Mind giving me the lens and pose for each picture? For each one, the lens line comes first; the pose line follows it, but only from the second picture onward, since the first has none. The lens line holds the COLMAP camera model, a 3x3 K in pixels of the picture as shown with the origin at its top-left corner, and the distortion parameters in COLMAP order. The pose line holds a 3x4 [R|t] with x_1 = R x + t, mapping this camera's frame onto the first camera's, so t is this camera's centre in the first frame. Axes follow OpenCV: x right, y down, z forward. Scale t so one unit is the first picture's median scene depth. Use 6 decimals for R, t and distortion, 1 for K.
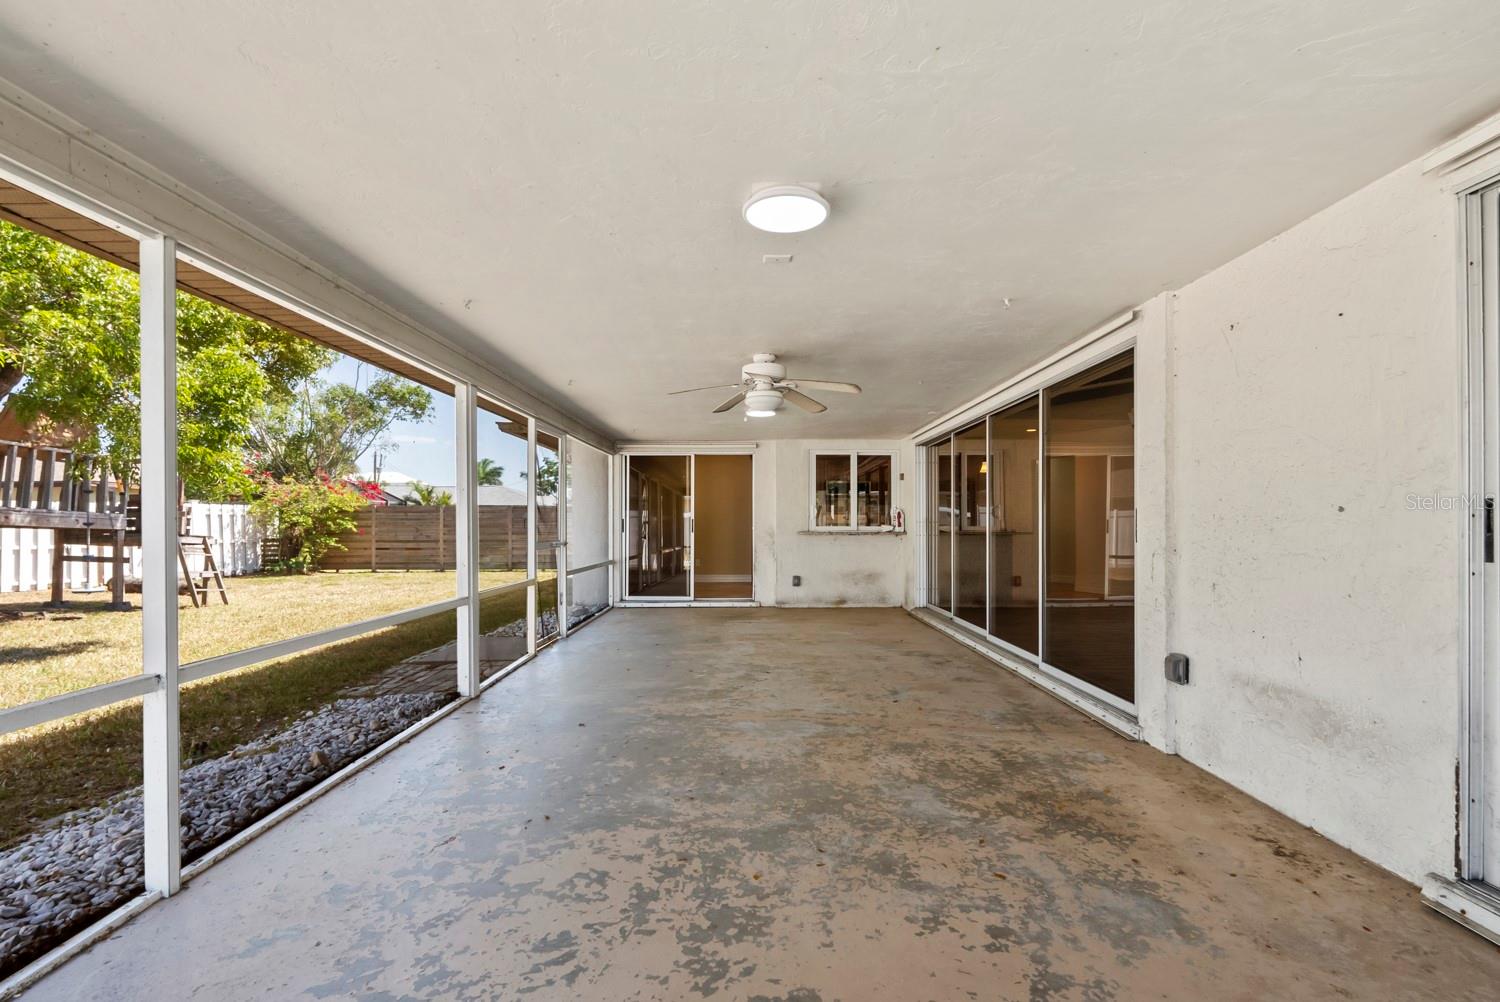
lens RADIAL K [[680.1, 0, 751.5], [0, 680.1, 524.1], [0, 0, 1]] dist [0.001448, 0.000554]
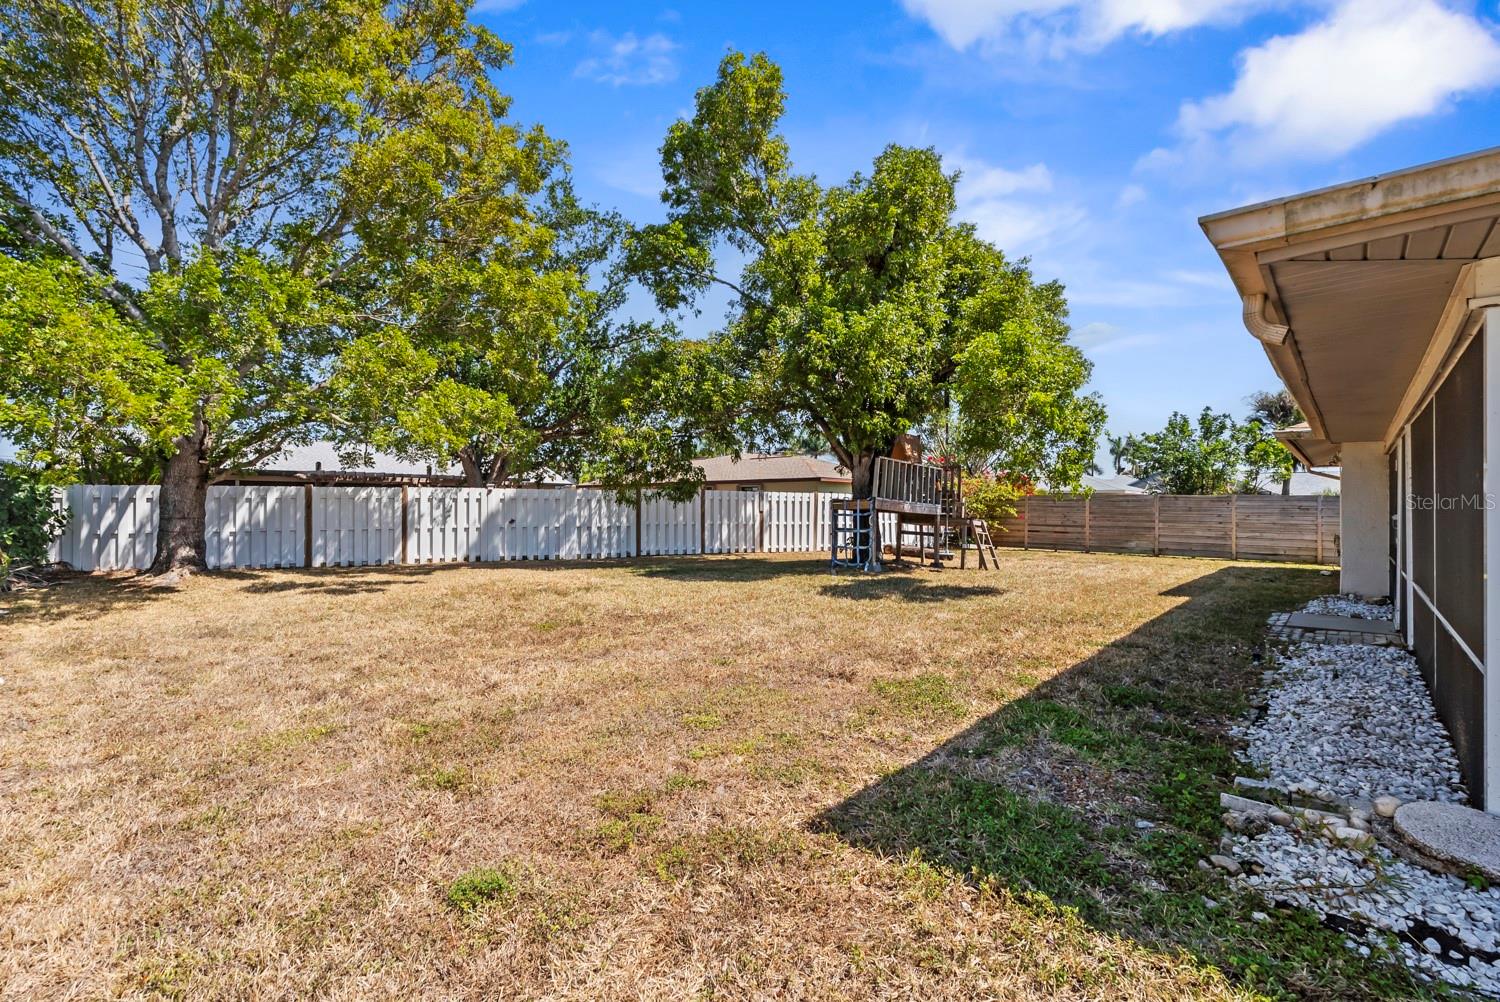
lens RADIAL K [[674.2, 0, 746.2], [0, 674.2, 492.7], [0, 0, 1]] dist [-0.003223, -0.000232]
pose [[0.738460, -0.001588, -0.674295, -0.251081], [-0.012447, 0.999795, -0.015986, -0.012226], [0.674182, 0.020198, 0.738289, -0.419478]]
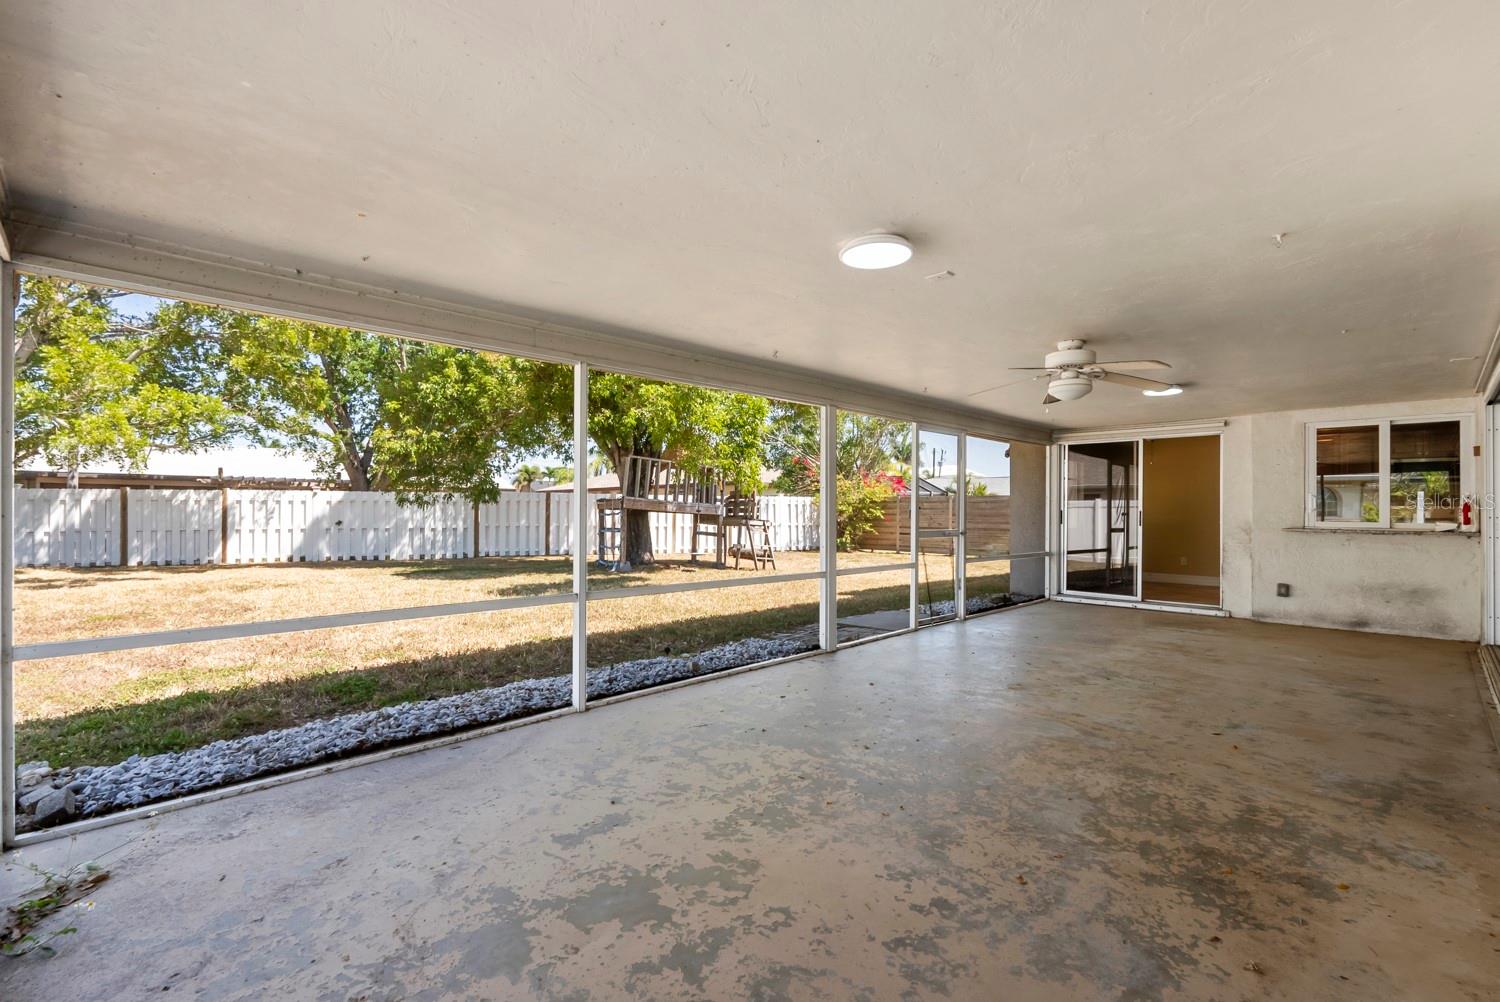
lens RADIAL K [[670.9, 0, 750.5], [0, 670.9, 507.3], [0, 0, 1]] dist [0.000404, 0.000379]
pose [[0.701021, 0.003987, -0.713129, 0.192222], [-0.010052, 0.999940, -0.004291, -0.003282], [0.713070, 0.010177, 0.701019, 0.008961]]
